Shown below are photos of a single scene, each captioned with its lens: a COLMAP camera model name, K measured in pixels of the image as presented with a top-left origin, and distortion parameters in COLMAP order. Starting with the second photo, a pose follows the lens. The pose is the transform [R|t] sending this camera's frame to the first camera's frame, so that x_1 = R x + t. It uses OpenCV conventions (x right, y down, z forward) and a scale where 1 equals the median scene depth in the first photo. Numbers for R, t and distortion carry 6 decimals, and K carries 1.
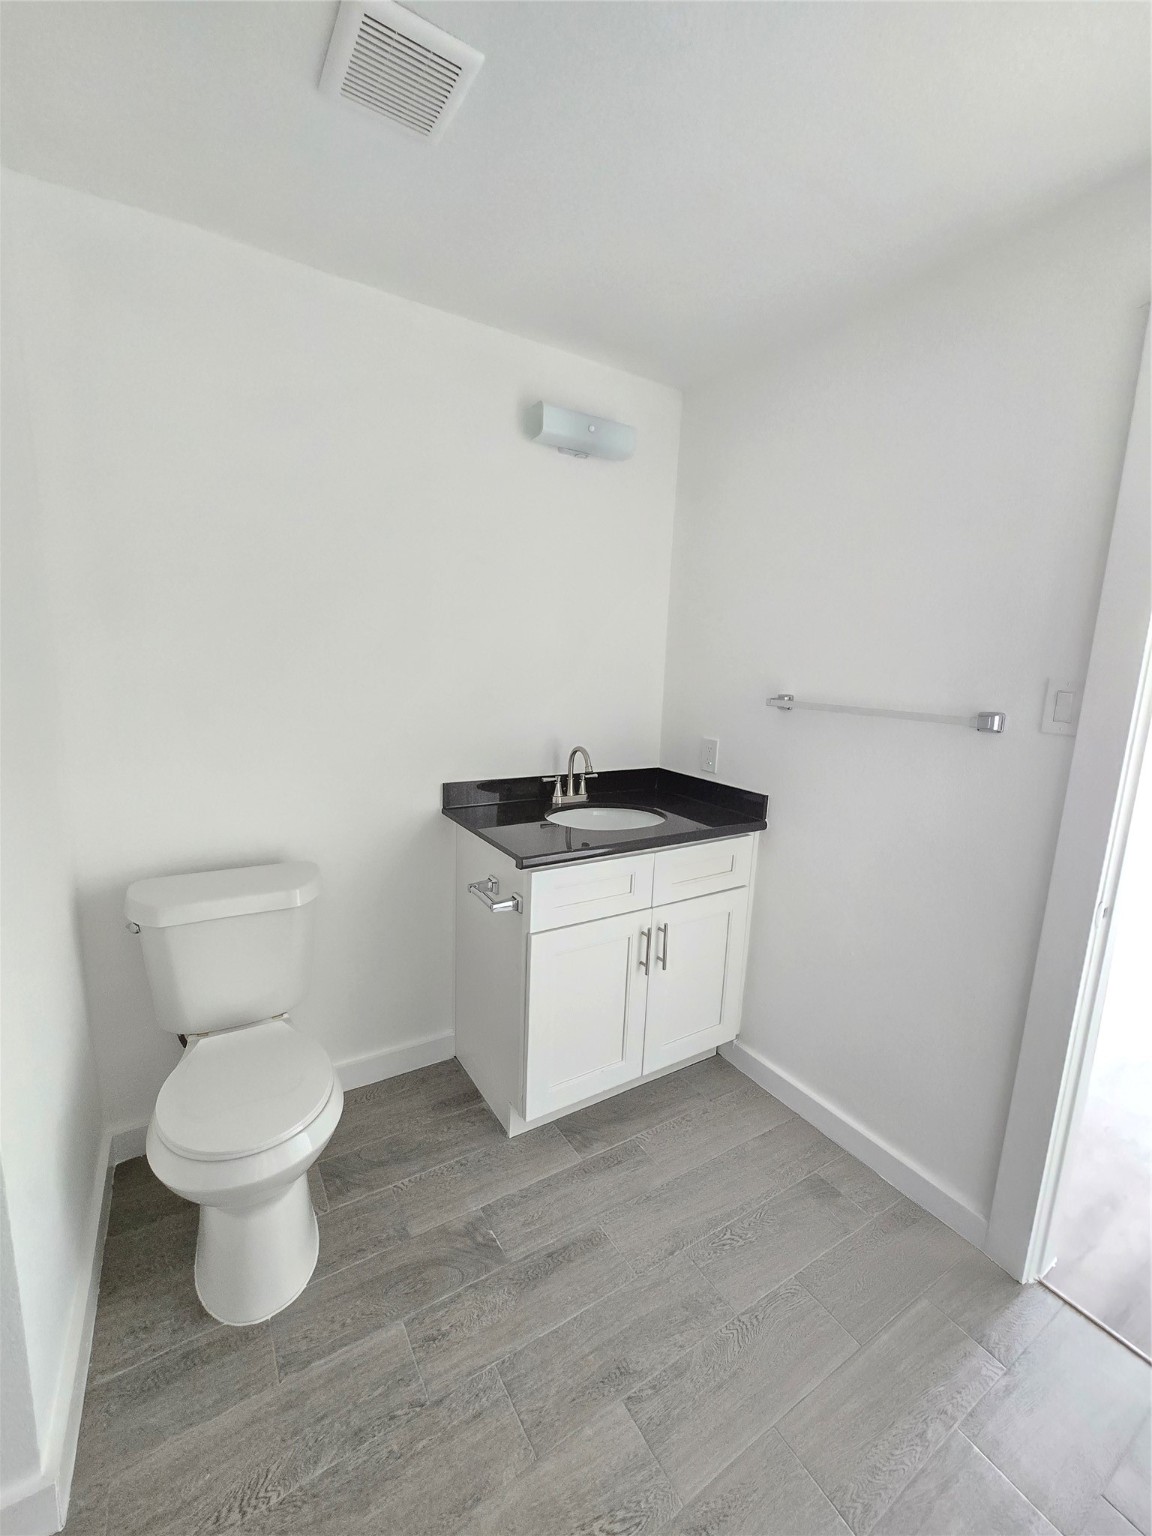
lens RADIAL K [[618.0, 0, 576.0], [0, 618.0, 768.0], [0, 0, 1]] dist [0.002604, 0.000928]
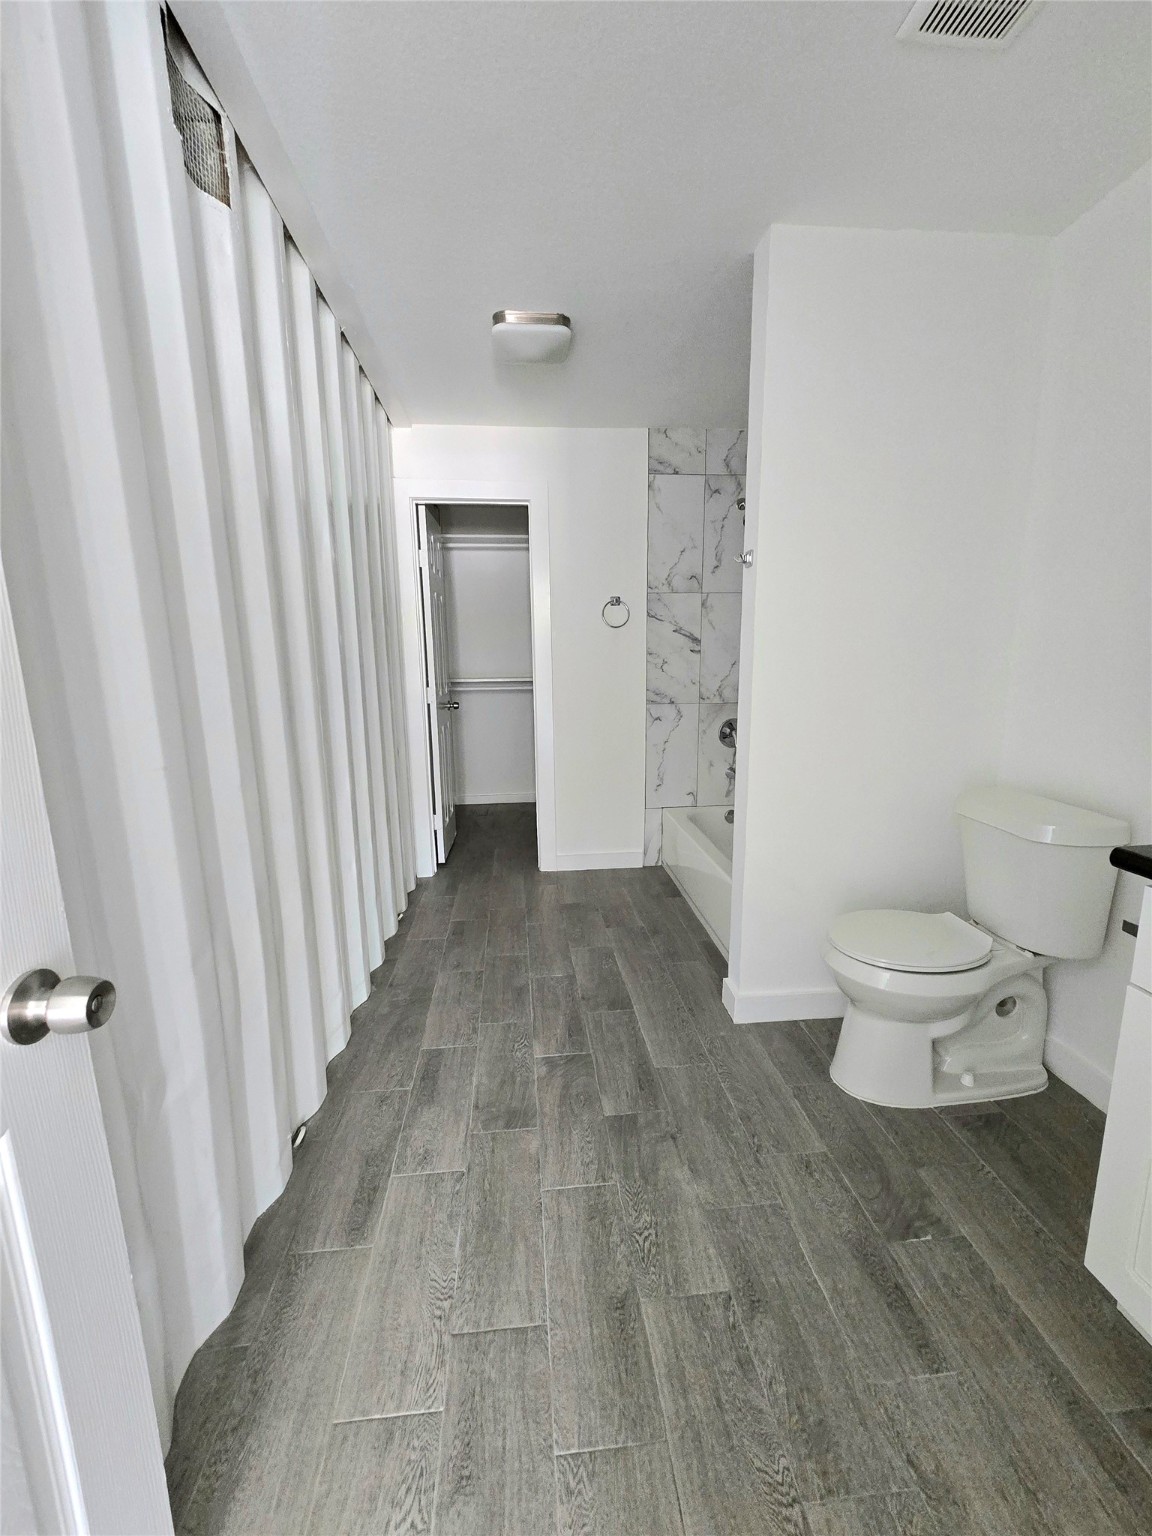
lens RADIAL K [[618.0, 0, 576.0], [0, 618.0, 768.0], [0, 0, 1]] dist [0.002604, 0.000928]
pose [[-0.437070, 0.127885, -0.890289, 0.905659], [-0.151679, 0.965183, 0.213107, 0.023283], [0.886546, 0.228181, -0.402455, 0.925109]]
